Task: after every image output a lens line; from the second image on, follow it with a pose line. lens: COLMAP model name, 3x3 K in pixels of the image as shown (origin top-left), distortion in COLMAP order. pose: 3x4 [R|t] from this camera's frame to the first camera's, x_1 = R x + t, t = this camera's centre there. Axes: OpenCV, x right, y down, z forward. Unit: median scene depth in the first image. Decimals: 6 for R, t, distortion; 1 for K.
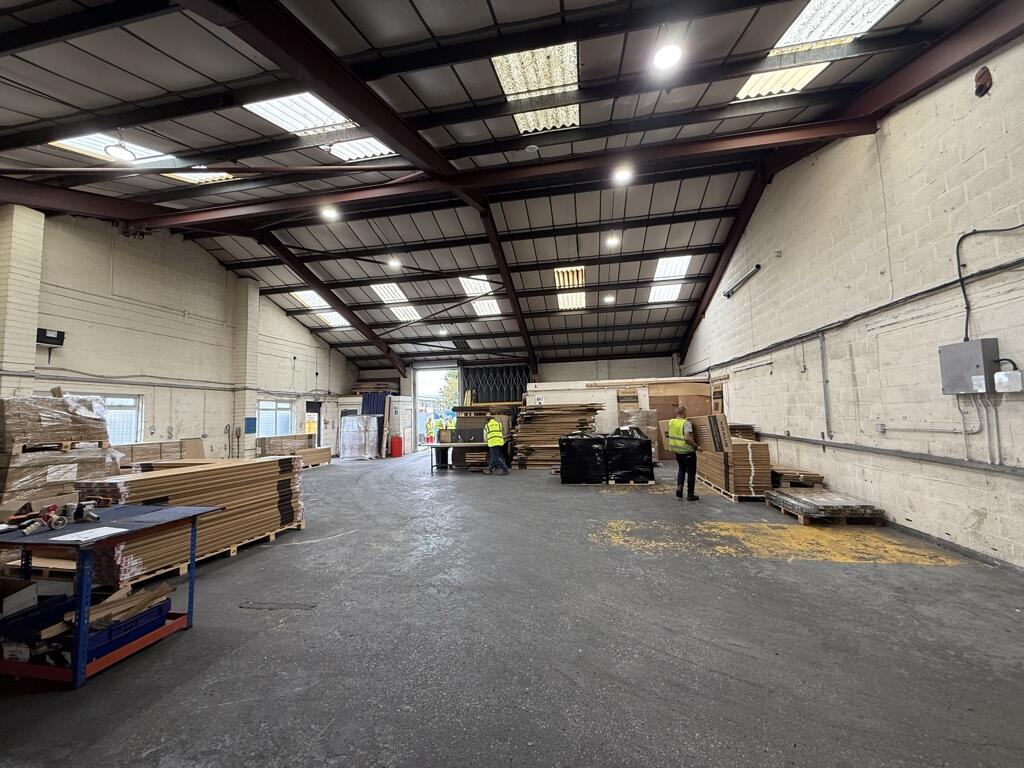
lens RADIAL K [[408.7, 0, 509.2], [0, 408.7, 383.3], [0, 0, 1]] dist [-0.000966, -0.000132]
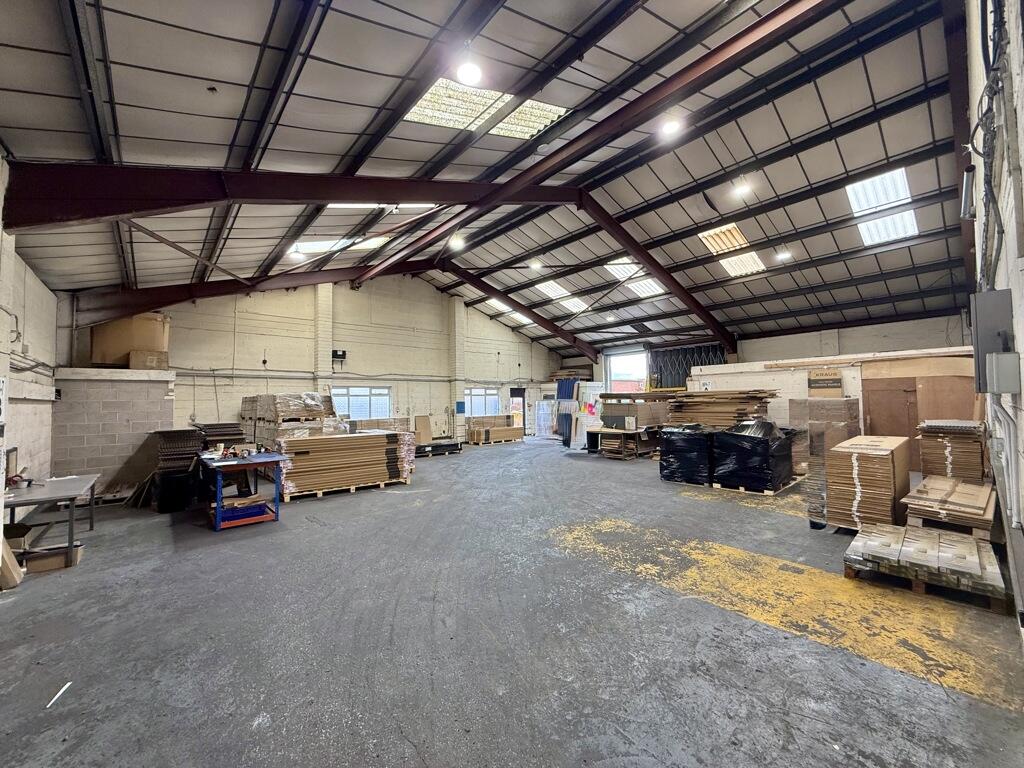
lens RADIAL K [[408.7, 0, 509.2], [0, 408.7, 383.3], [0, 0, 1]] dist [-0.000966, -0.000132]
pose [[0.785611, -0.014519, -0.618550, 0.289345], [0.043374, 0.998557, 0.031650, -0.009795], [0.617198, -0.051694, 0.785108, 0.053030]]
